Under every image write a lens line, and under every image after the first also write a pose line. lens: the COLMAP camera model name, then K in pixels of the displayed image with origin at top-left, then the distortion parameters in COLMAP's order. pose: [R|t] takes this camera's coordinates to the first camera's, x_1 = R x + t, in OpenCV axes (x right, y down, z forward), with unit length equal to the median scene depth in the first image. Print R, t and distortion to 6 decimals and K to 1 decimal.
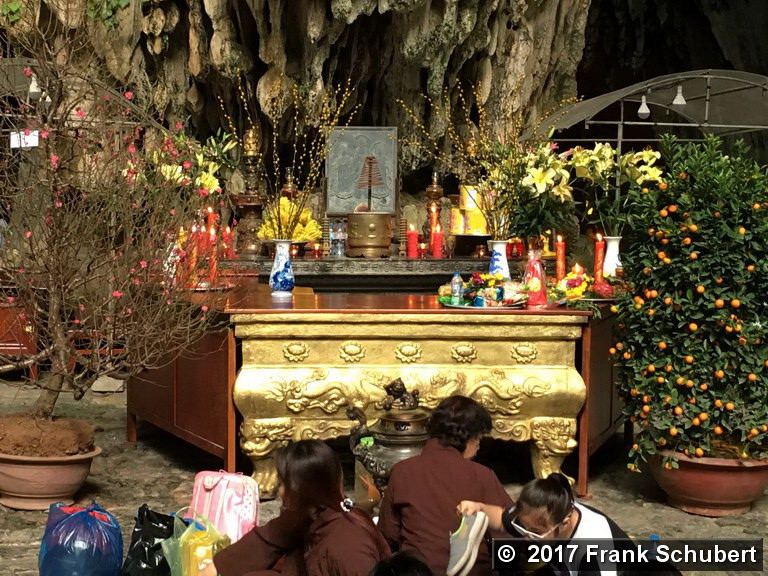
lens RADIAL K [[1483.3, 0, 382.4], [0, 1483.3, 288.5], [0, 0, 1]] dist [0.042257, 0.000000]
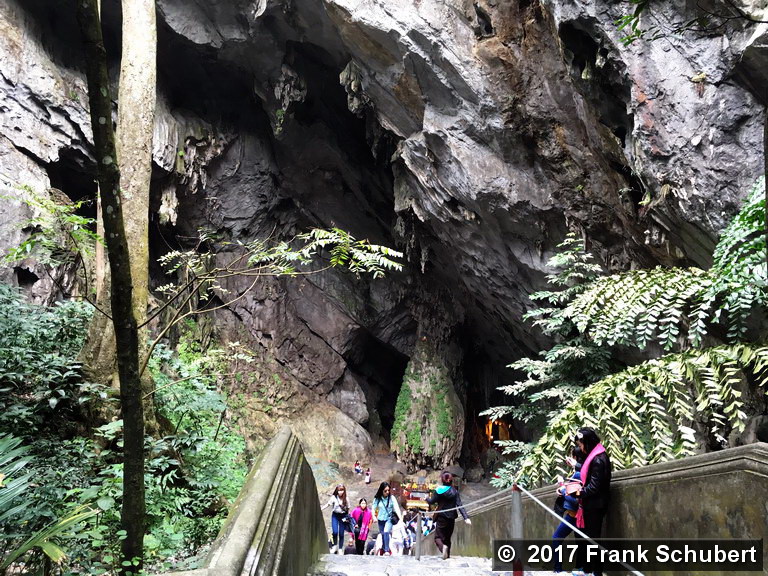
lens RADIAL K [[652.0, 0, 380.7], [0, 652.0, 287.6], [0, 0, 1]] dist [0.071858, -0.078601]
pose [[0.969647, -0.016357, -0.243961, 0.749899], [-0.012158, 0.993300, -0.114921, -0.774986], [0.244206, 0.114399, 0.962952, -3.310092]]
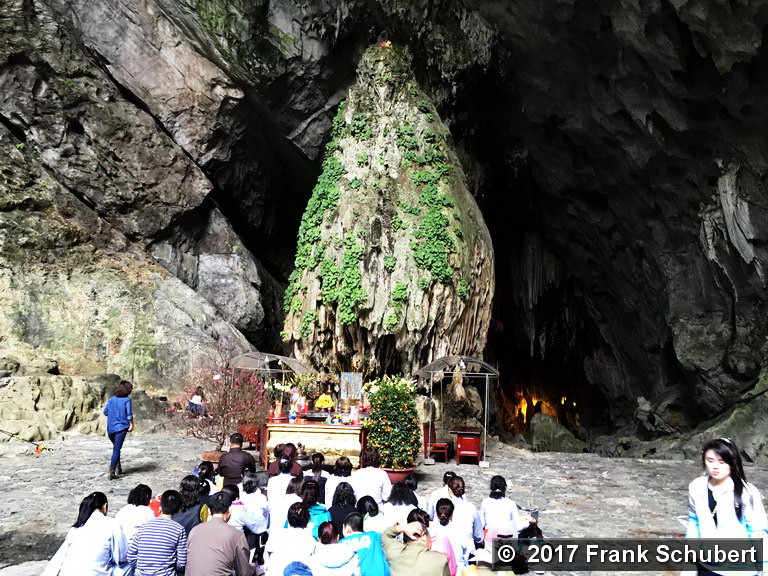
lens RADIAL K [[652.0, 0, 380.9], [0, 652.0, 288.3], [0, 0, 1]] dist [0.071858, -0.078601]
pose [[0.970333, -0.024586, -0.240521, 0.310047], [-0.030217, 0.974684, -0.221534, 0.021641], [0.239878, 0.222229, 0.945025, -0.302961]]
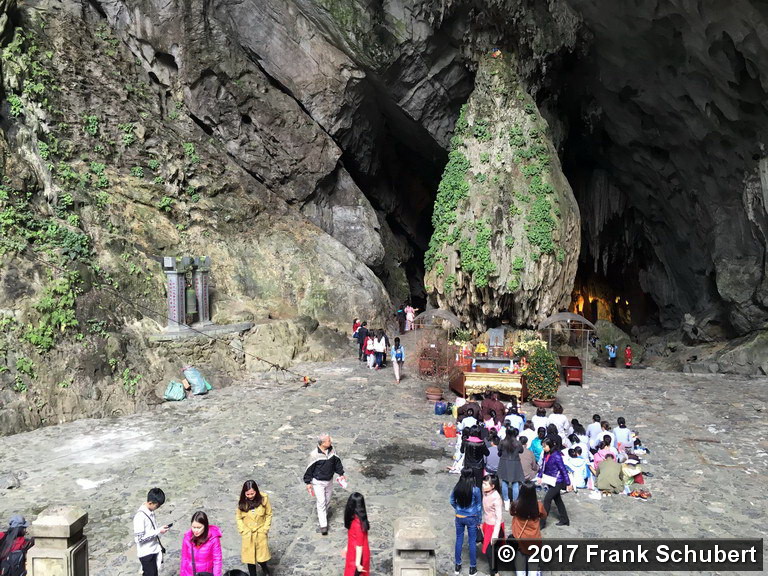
lens RADIAL K [[652.0, 0, 381.6], [0, 652.0, 288.0], [0, 0, 1]] dist [0.071858, -0.078601]
pose [[0.955311, 0.001669, -0.295598, 0.207755], [-0.009871, 0.999606, -0.026259, -0.143613], [0.295438, 0.028003, 0.954951, -0.958987]]
